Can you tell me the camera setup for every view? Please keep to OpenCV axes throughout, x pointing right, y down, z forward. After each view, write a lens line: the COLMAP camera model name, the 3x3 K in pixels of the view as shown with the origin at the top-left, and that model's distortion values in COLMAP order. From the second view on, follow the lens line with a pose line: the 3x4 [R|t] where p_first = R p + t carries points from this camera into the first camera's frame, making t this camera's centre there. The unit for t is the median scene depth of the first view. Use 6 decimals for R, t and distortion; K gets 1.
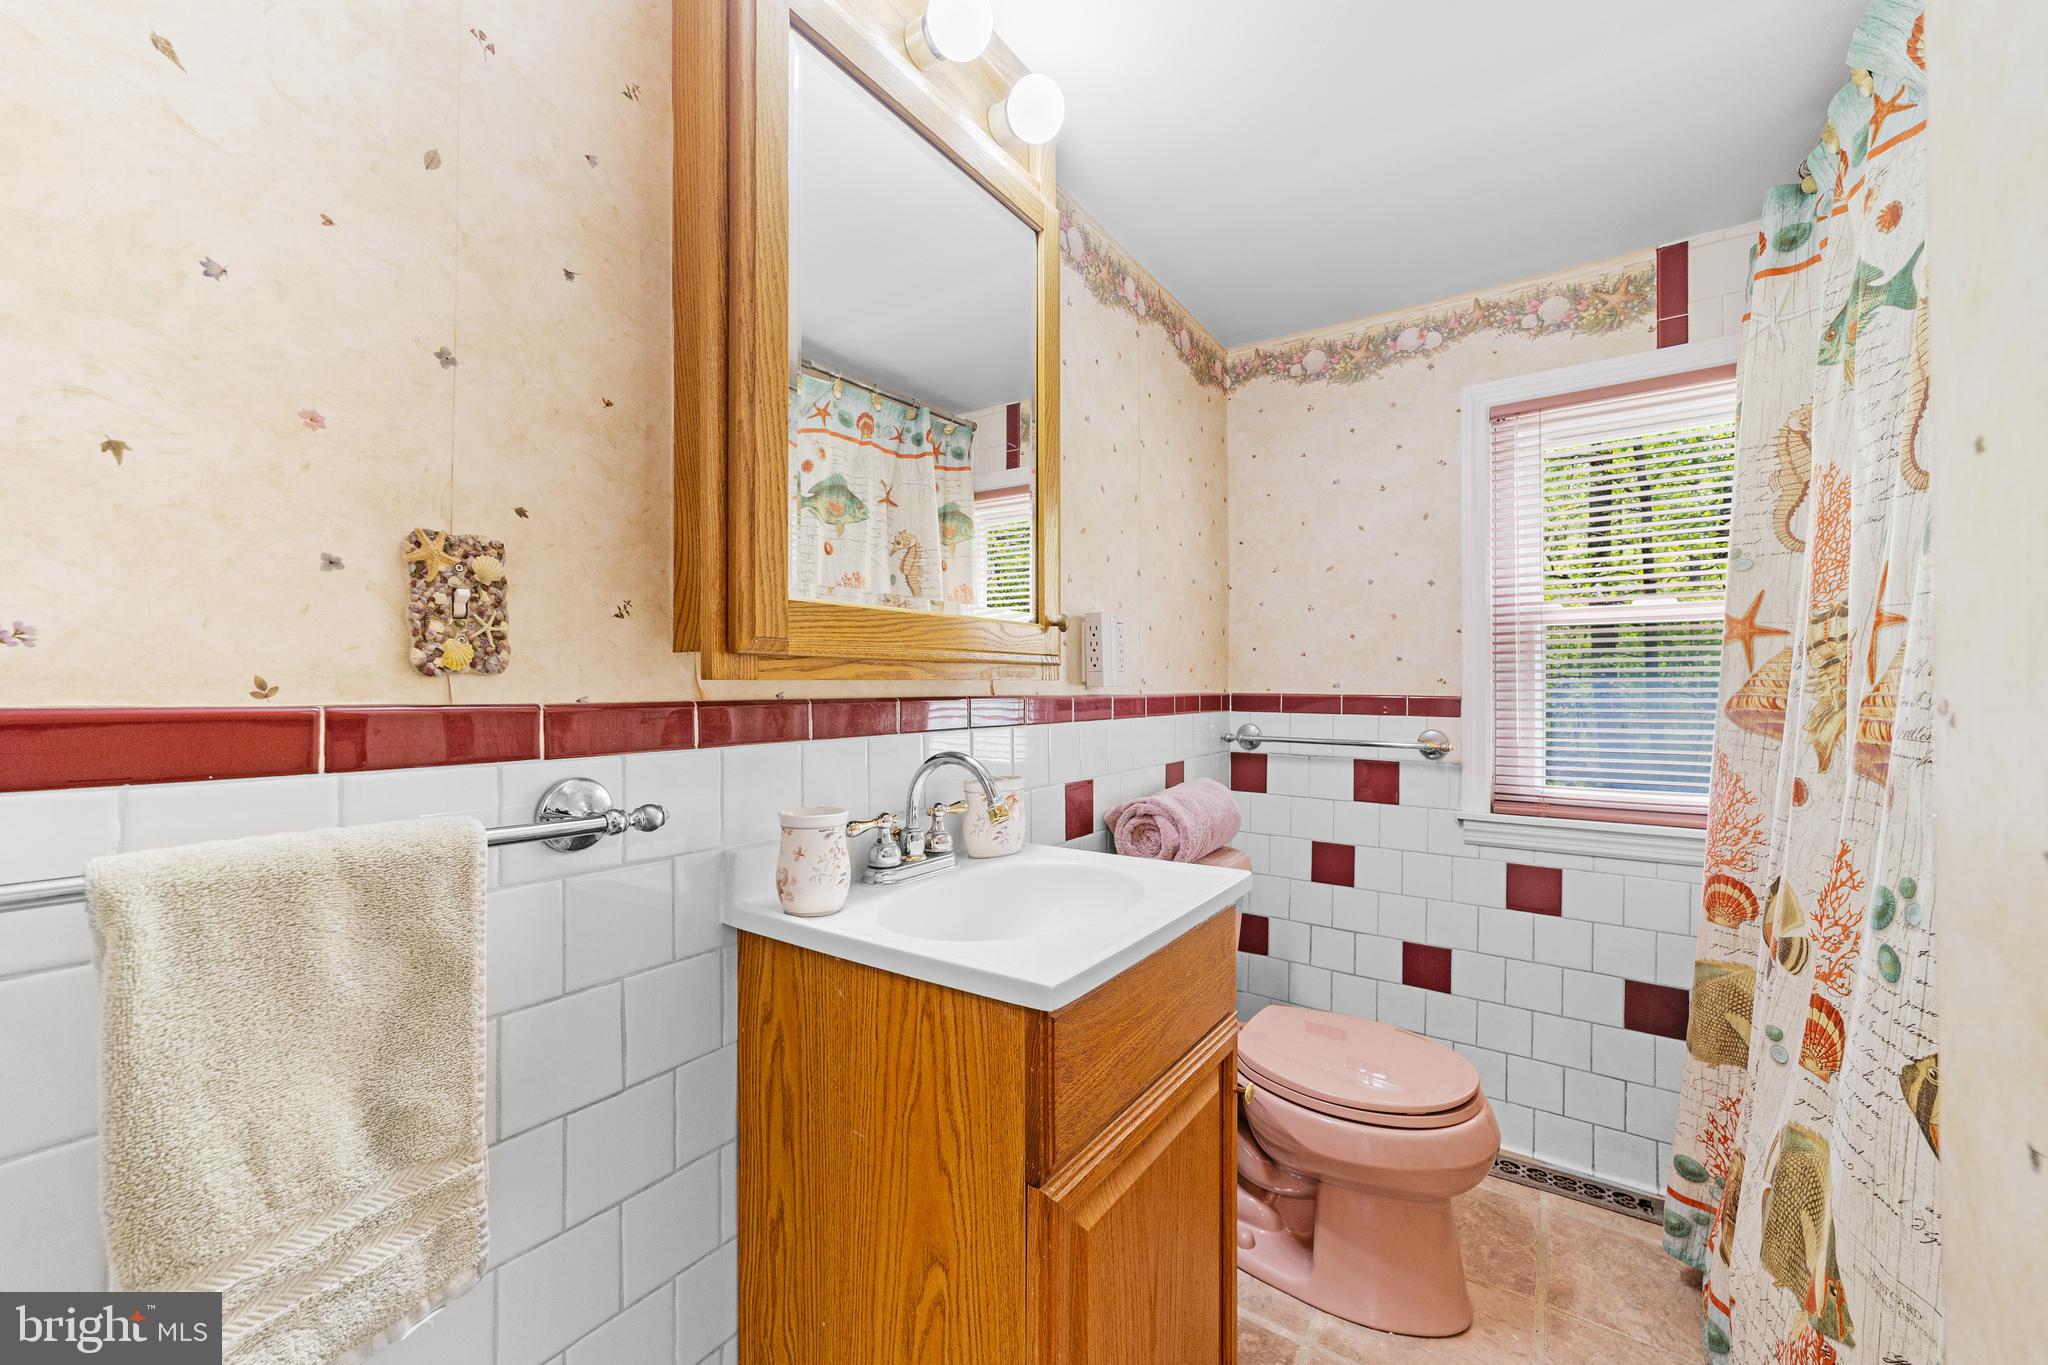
lens RADIAL K [[796.2, 0, 1026.9], [0, 796.2, 682.9], [0, 0, 1]] dist [-0.011276, -0.000088]
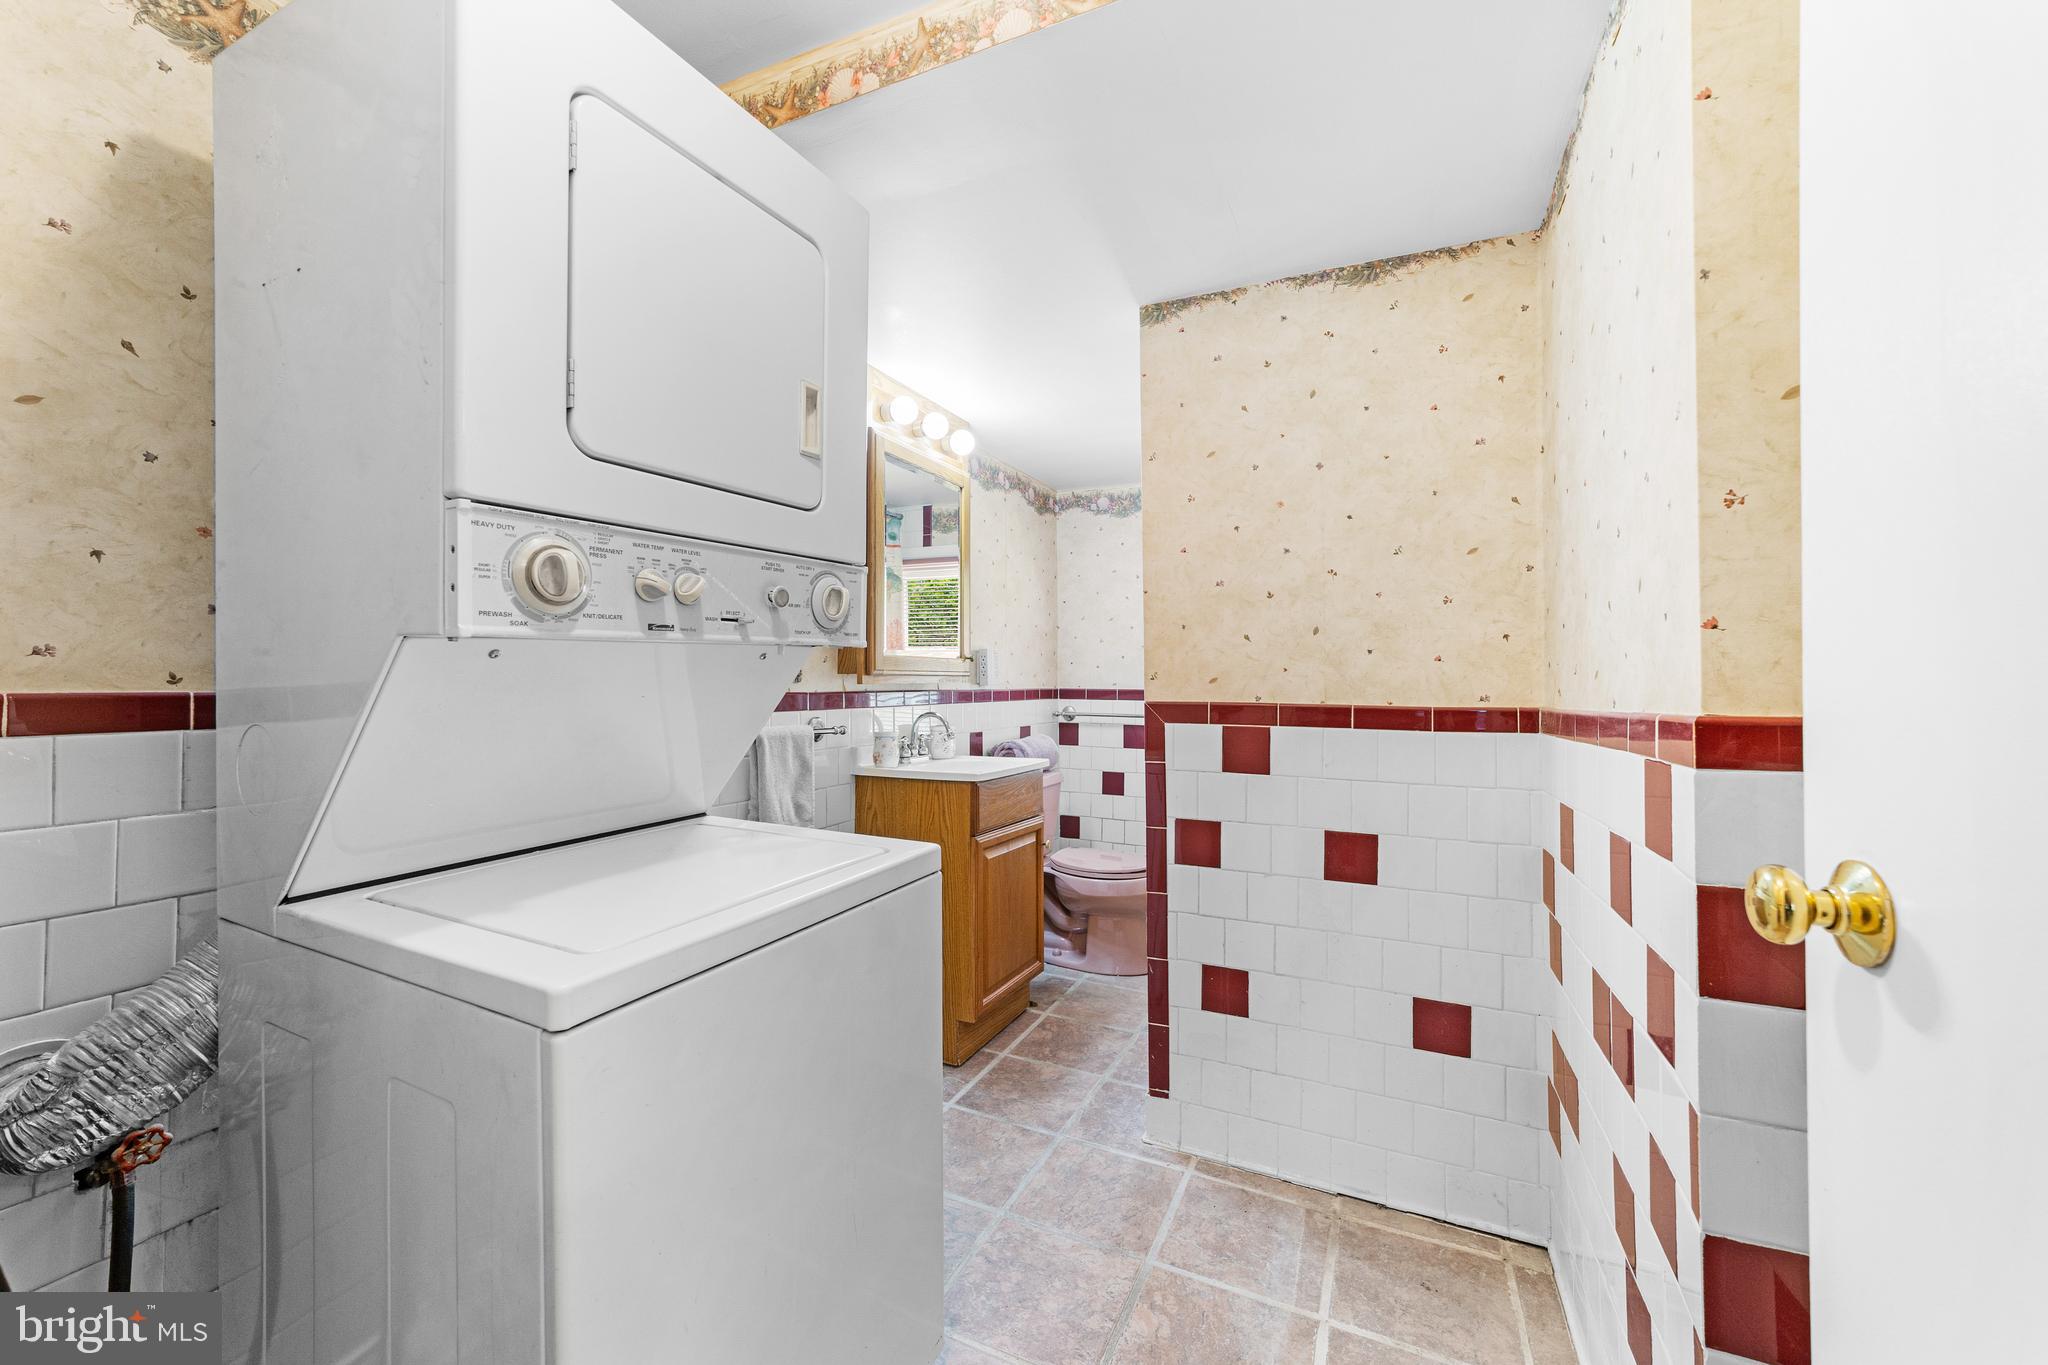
lens RADIAL K [[796.2, 0, 1018.3], [0, 796.2, 676.8], [0, 0, 1]] dist [-0.011276, -0.000088]
pose [[0.988568, -0.000071, 0.150777, -0.111043], [0.000649, 0.999993, -0.003782, -0.007495], [-0.150776, 0.003837, 0.988561, -0.843588]]
